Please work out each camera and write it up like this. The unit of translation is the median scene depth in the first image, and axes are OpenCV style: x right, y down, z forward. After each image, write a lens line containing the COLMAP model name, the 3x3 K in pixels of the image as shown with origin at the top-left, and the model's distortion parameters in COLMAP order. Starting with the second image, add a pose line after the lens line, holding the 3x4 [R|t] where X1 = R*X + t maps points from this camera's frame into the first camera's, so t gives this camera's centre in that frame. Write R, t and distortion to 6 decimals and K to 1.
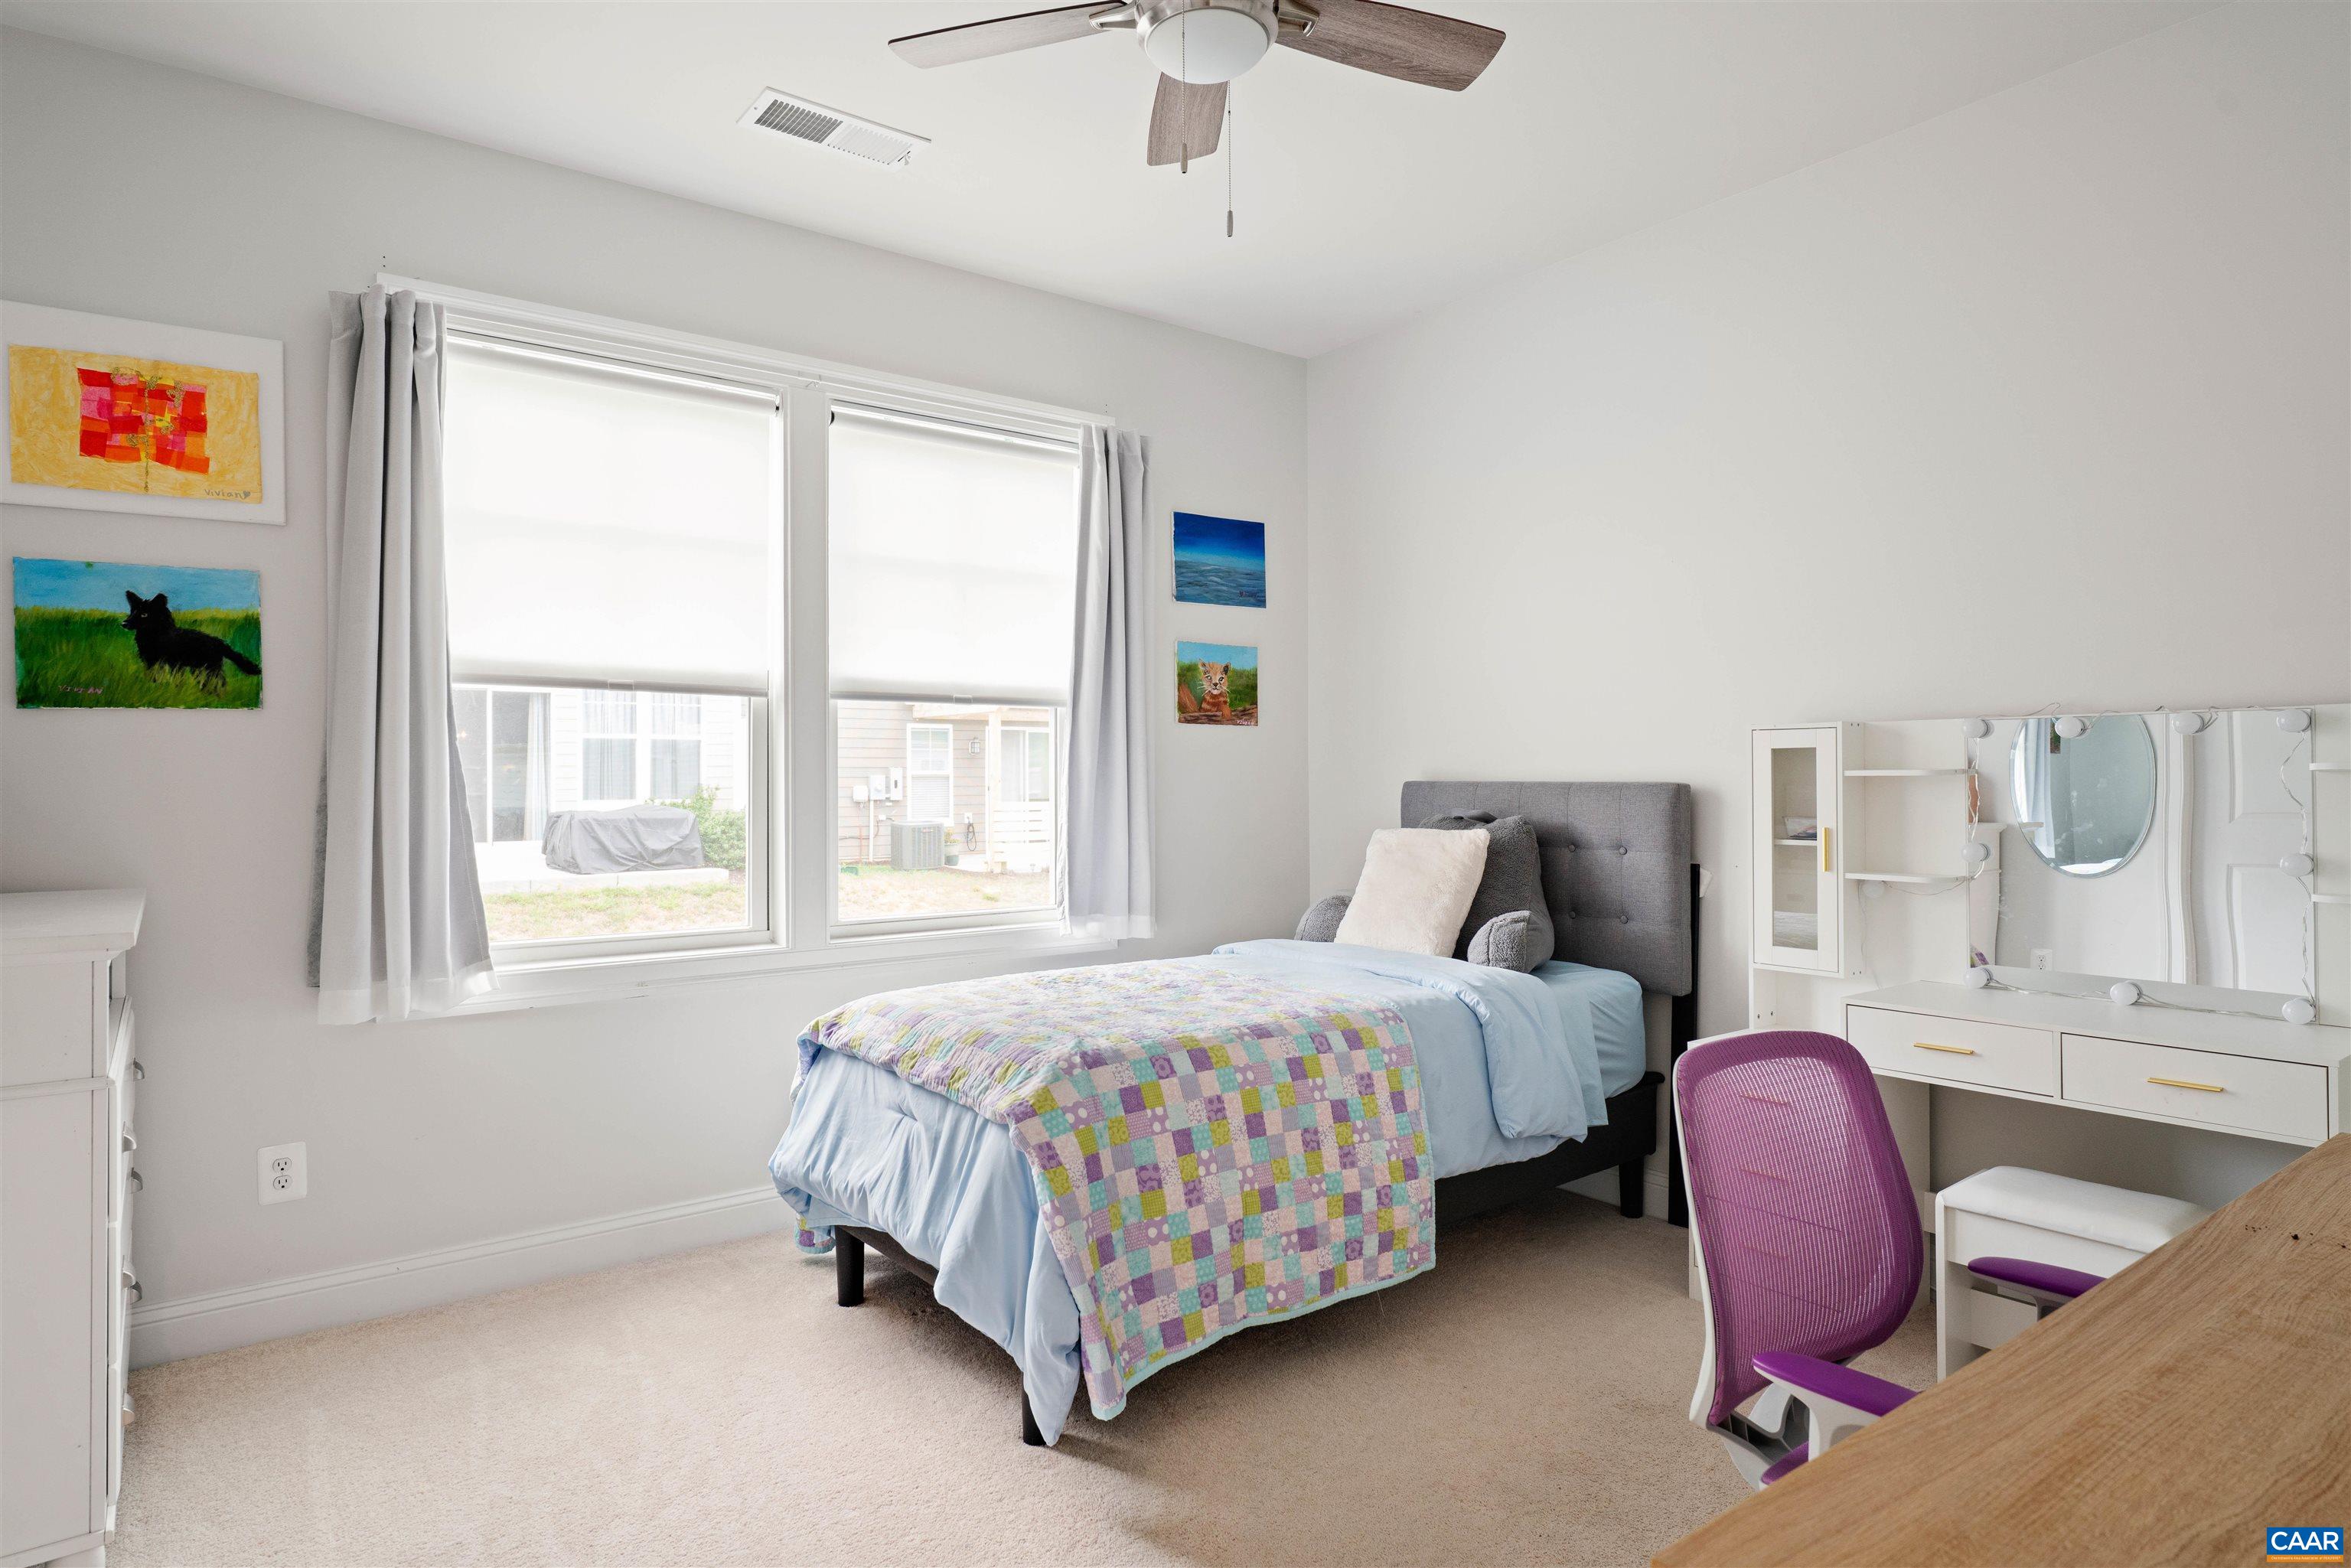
lens RADIAL K [[1265.6, 0, 1175.4], [0, 1265.6, 774.1], [0, 0, 1]] dist [-0.002665, -0.000437]
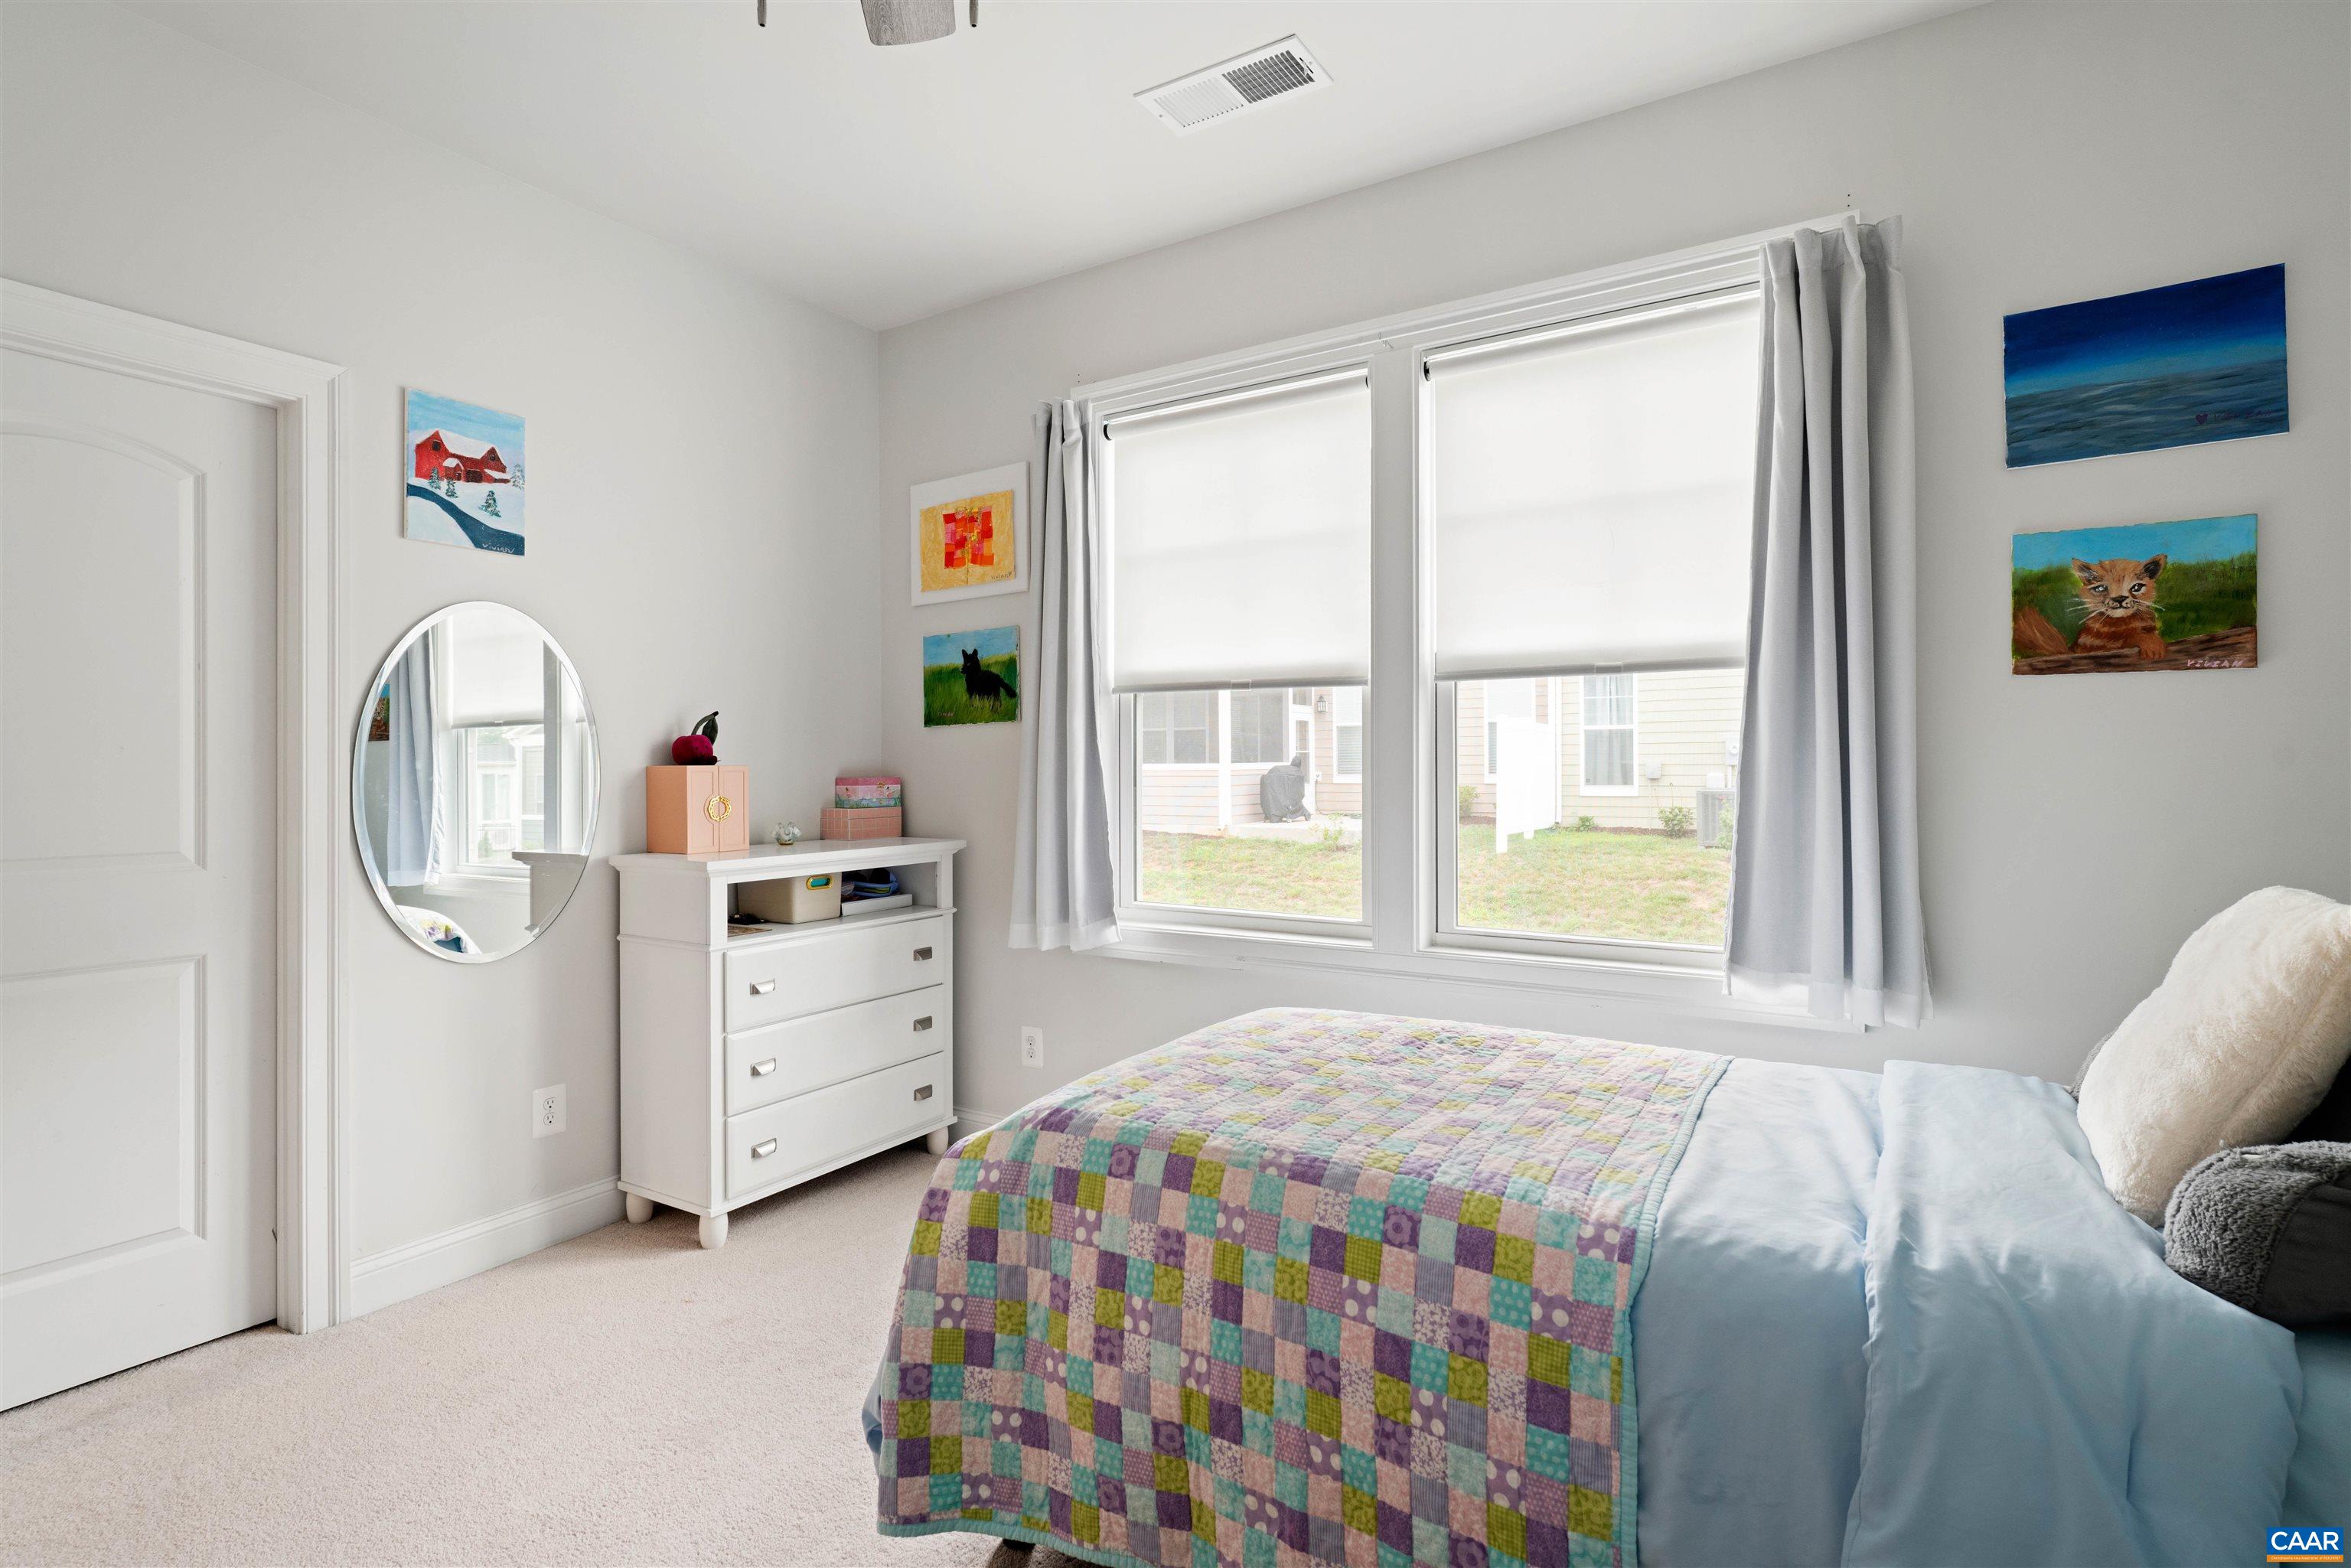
lens RADIAL K [[1130.6, 0, 1114.8], [0, 1130.6, 765.6], [0, 0, 1]] dist [-0.001642, -0.000215]
pose [[0.355769, 0.000674, -0.934574, 0.527249], [0.006686, 0.999972, 0.003267, -0.004405], [0.934550, -0.007411, 0.355755, 0.653406]]
